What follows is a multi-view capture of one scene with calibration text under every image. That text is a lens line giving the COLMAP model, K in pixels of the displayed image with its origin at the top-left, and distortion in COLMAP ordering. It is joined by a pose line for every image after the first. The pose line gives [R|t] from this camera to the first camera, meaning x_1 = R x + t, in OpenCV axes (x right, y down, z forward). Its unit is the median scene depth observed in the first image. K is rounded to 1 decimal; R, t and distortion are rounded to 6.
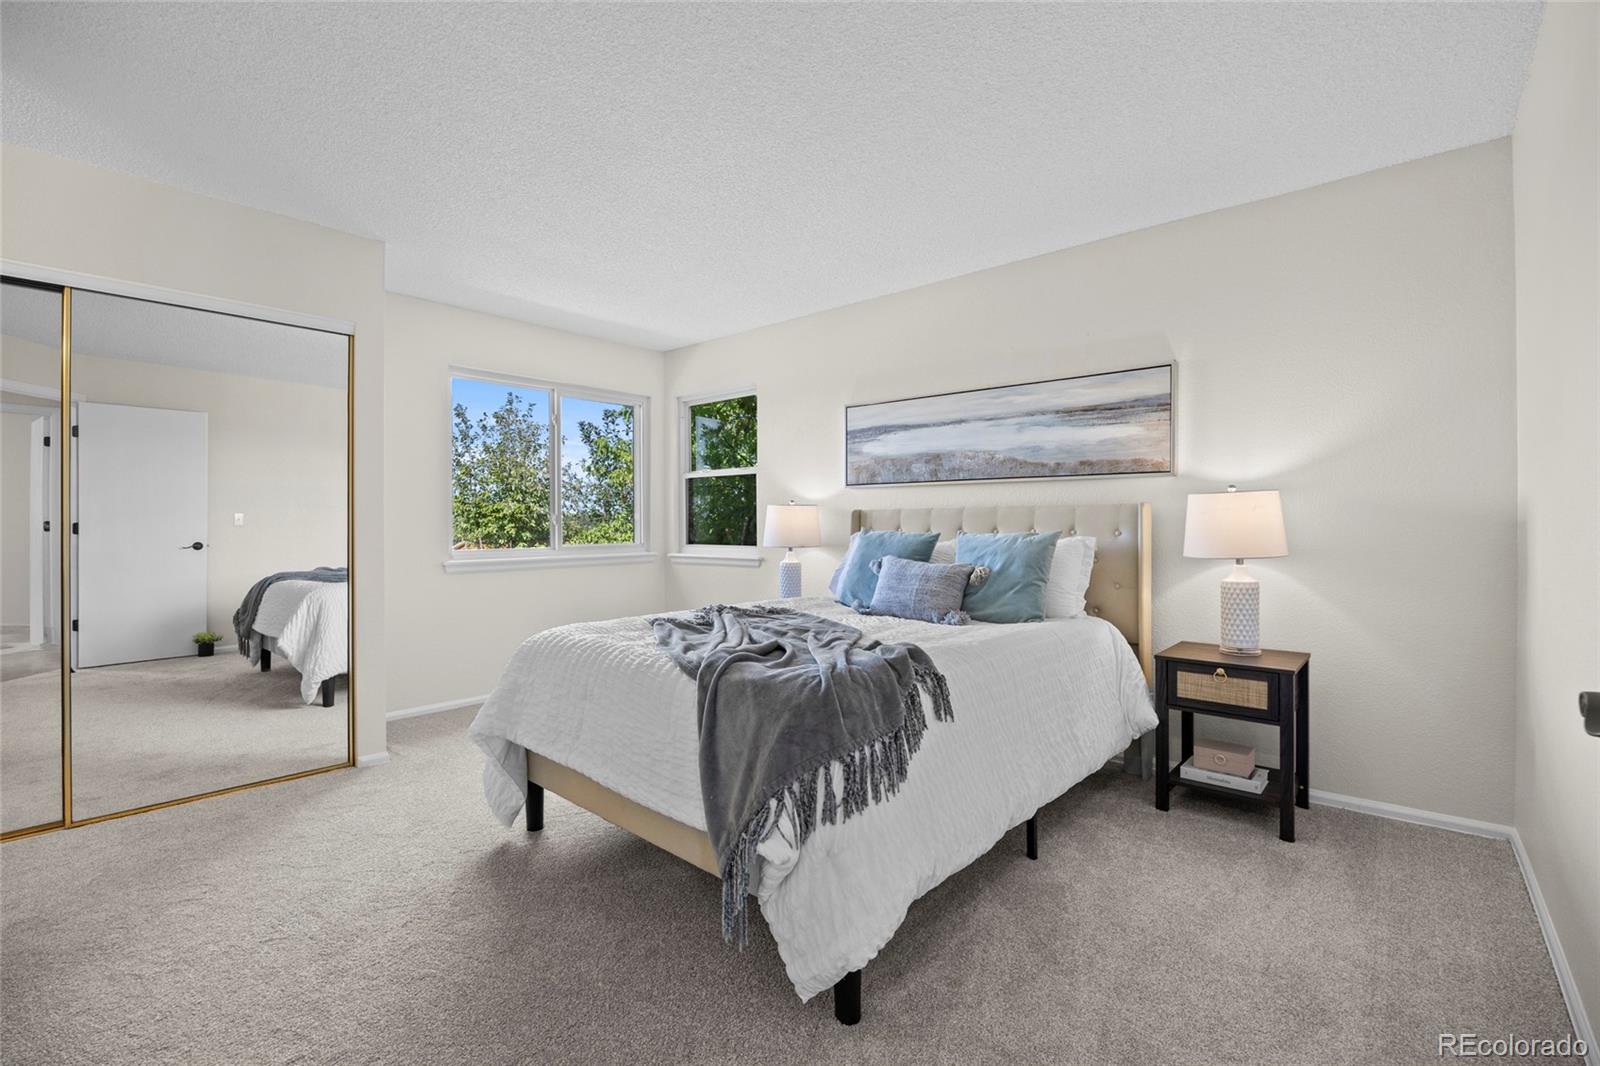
lens RADIAL K [[720.1, 0, 803.2], [0, 720.1, 529.1], [0, 0, 1]] dist [-0.010874, 0.000230]
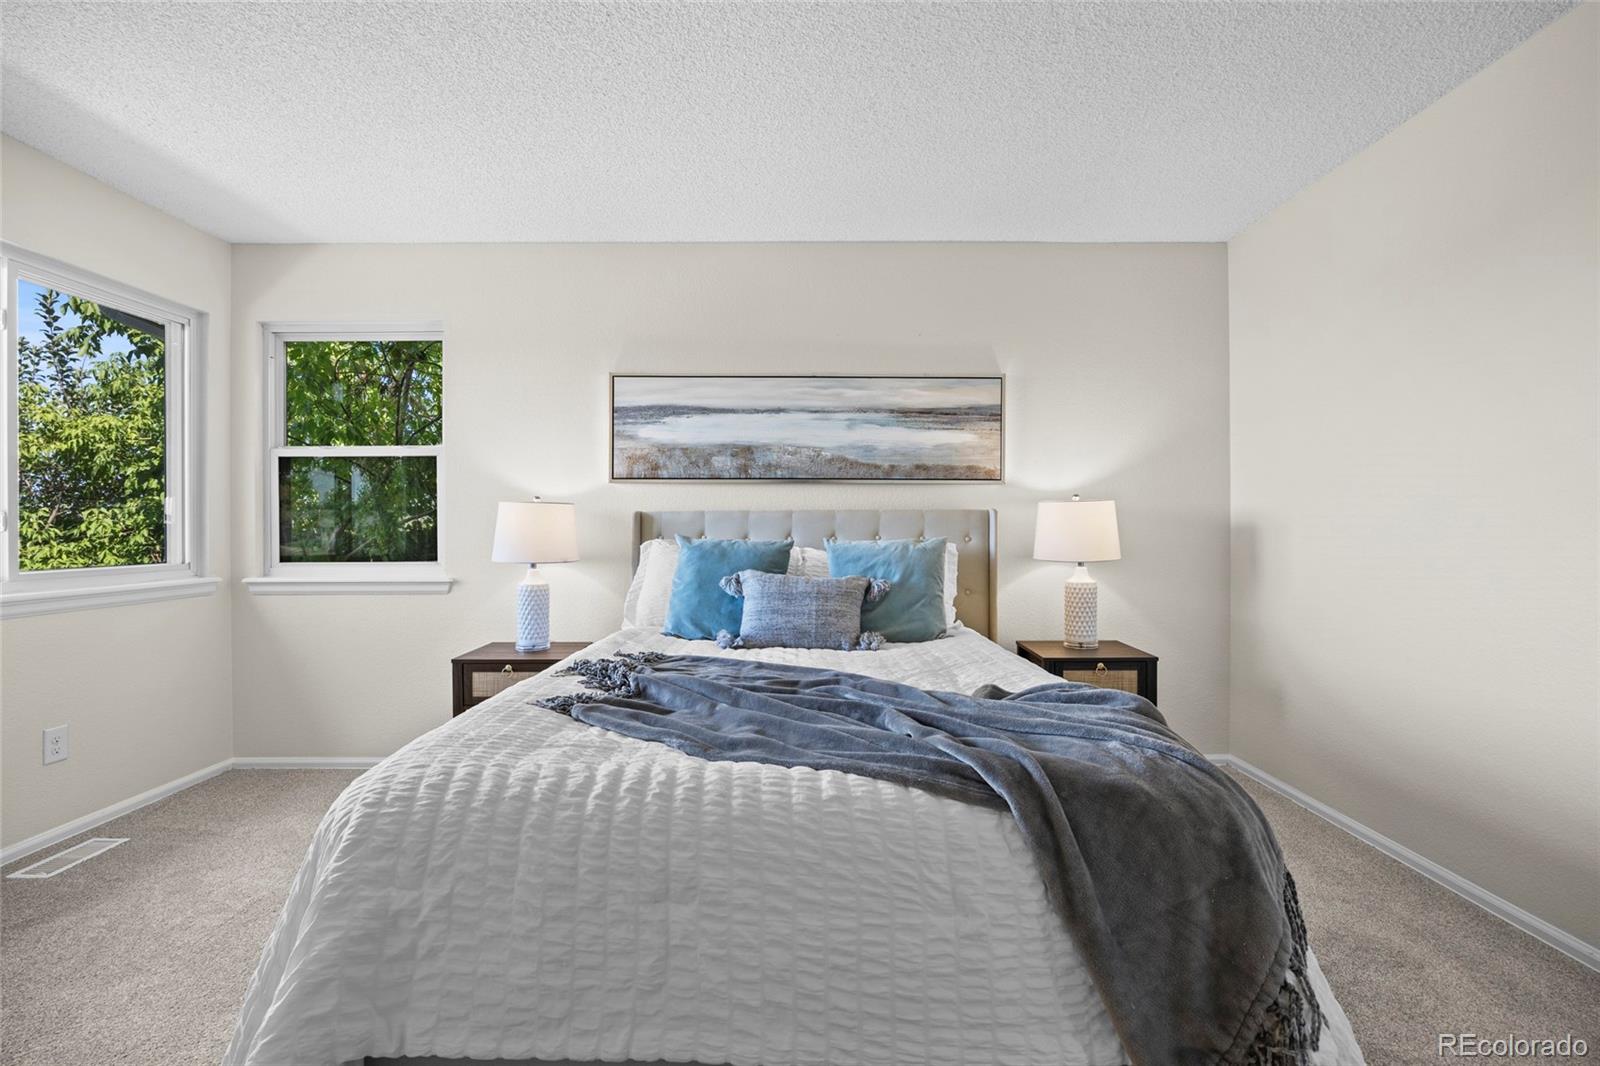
lens RADIAL K [[720.1, 0, 803.2], [0, 720.1, 529.1], [0, 0, 1]] dist [-0.010874, 0.000230]
pose [[0.746729, -0.000318, 0.665128, -0.352052], [0.005071, 0.999974, -0.005216, -0.003494], [-0.665109, 0.007268, 0.746711, 0.360599]]
